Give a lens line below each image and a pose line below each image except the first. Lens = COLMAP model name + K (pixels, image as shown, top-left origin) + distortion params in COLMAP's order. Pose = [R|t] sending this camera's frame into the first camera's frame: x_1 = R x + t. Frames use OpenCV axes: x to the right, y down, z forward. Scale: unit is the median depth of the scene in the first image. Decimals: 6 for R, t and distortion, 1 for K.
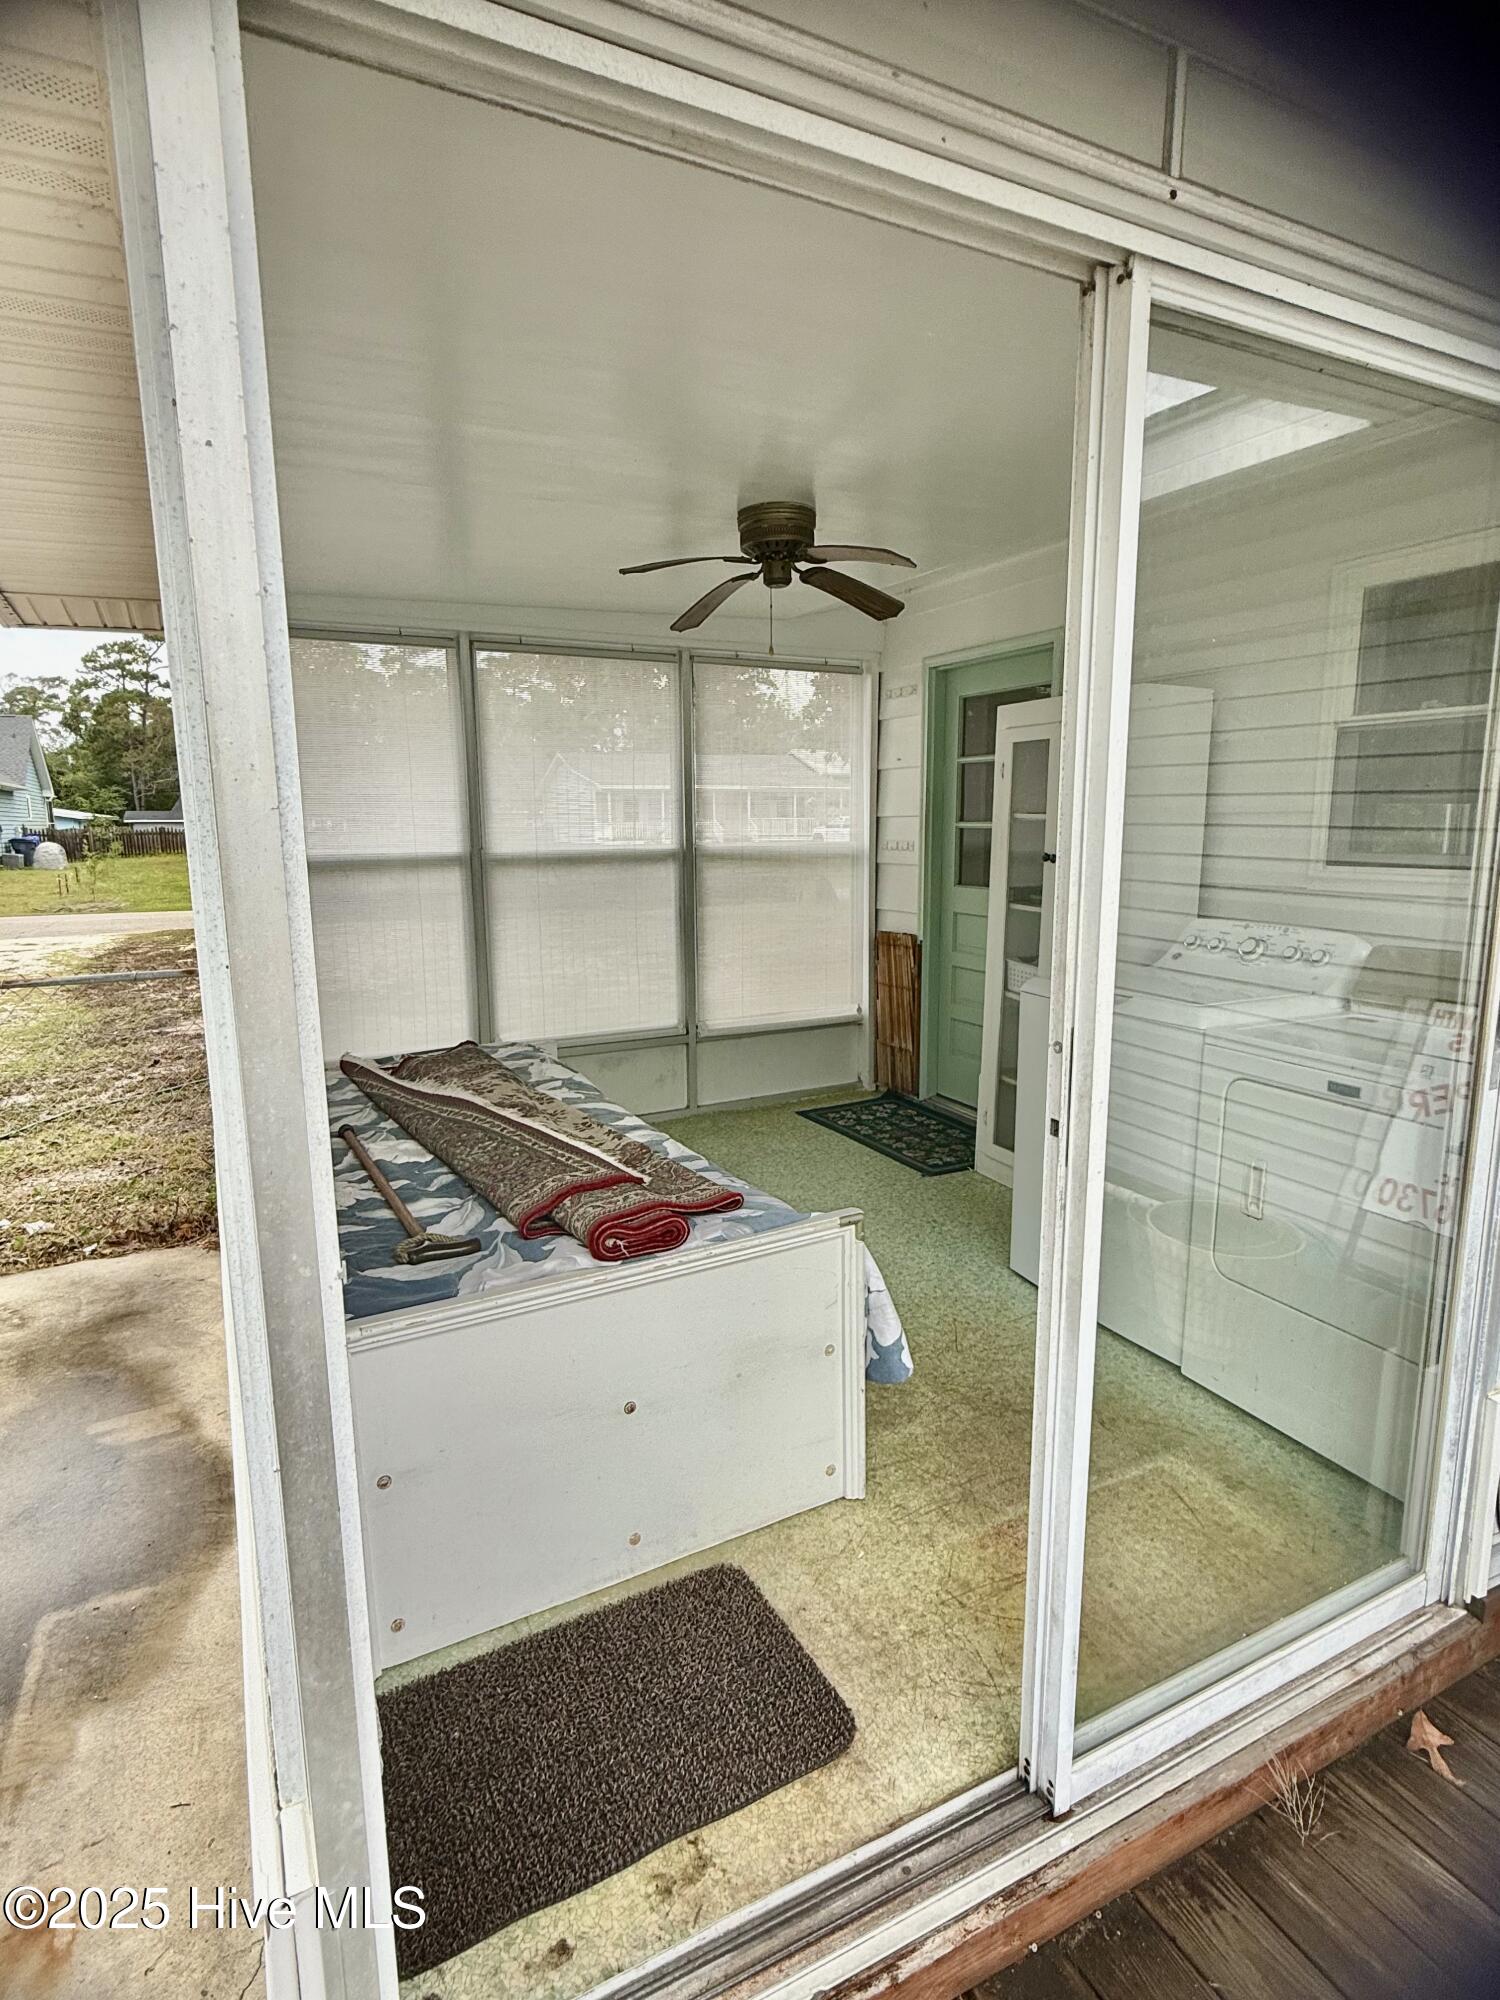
lens RADIAL K [[1058.3, 0, 750.0], [0, 1058.3, 1000.0], [0, 0, 1]] dist [0.002125, 0.000640]
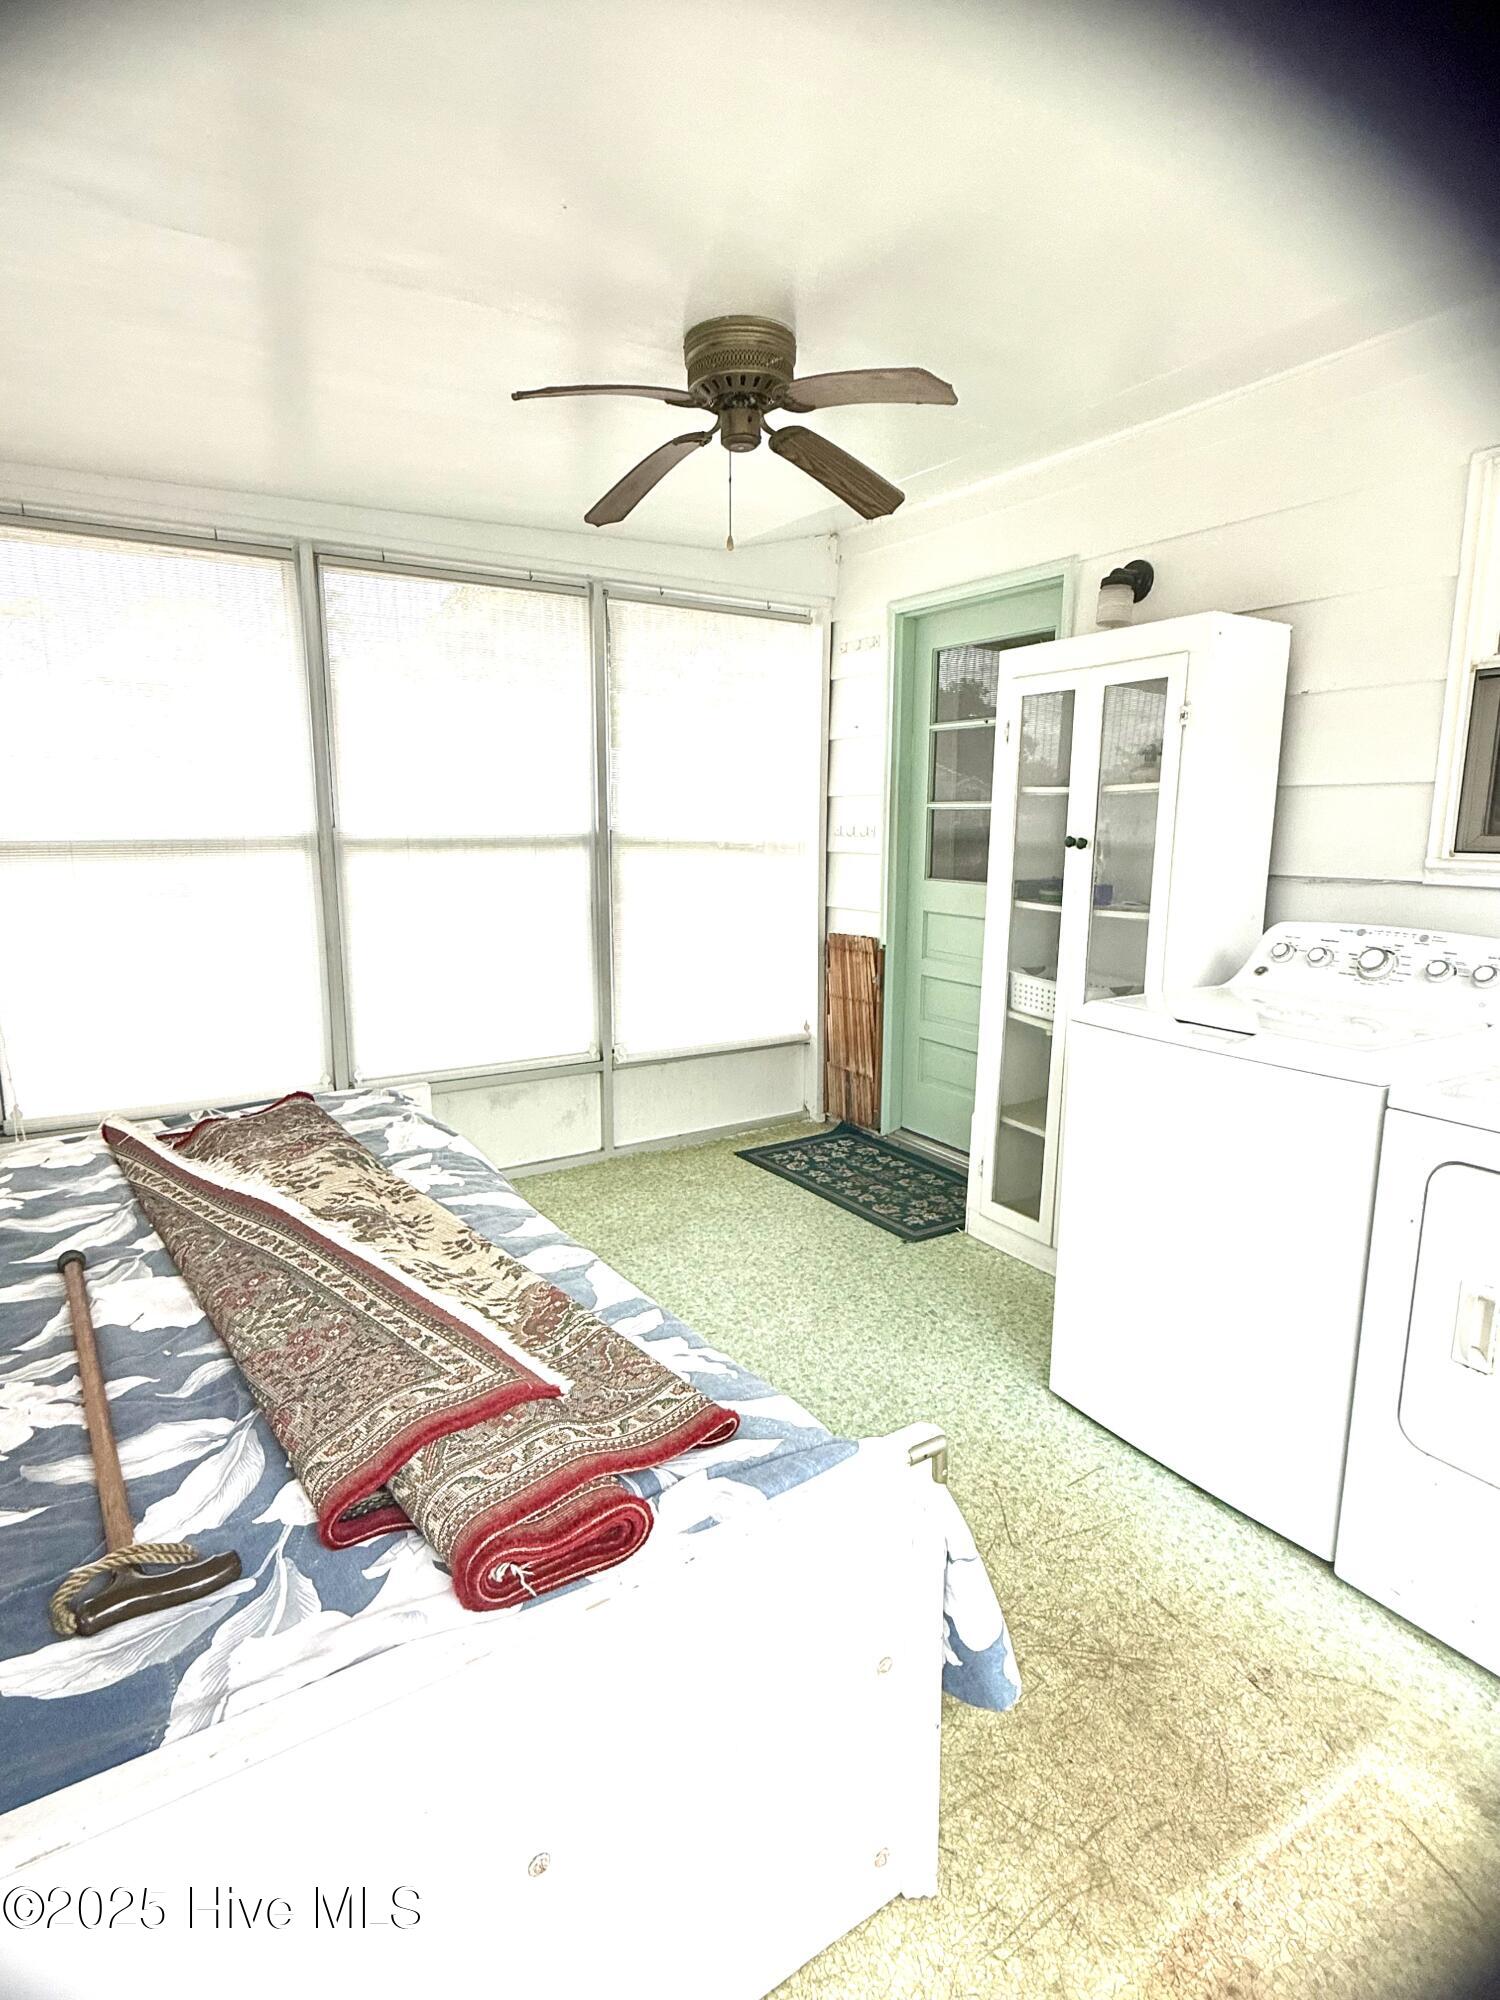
lens RADIAL K [[1058.3, 0, 750.0], [0, 1058.3, 1000.0], [0, 0, 1]] dist [0.002125, 0.000640]
pose [[0.995533, -0.004675, 0.094296, -0.029605], [0.004370, 0.999985, 0.003439, -0.021920], [-0.094310, -0.003012, 0.995538, 0.244766]]
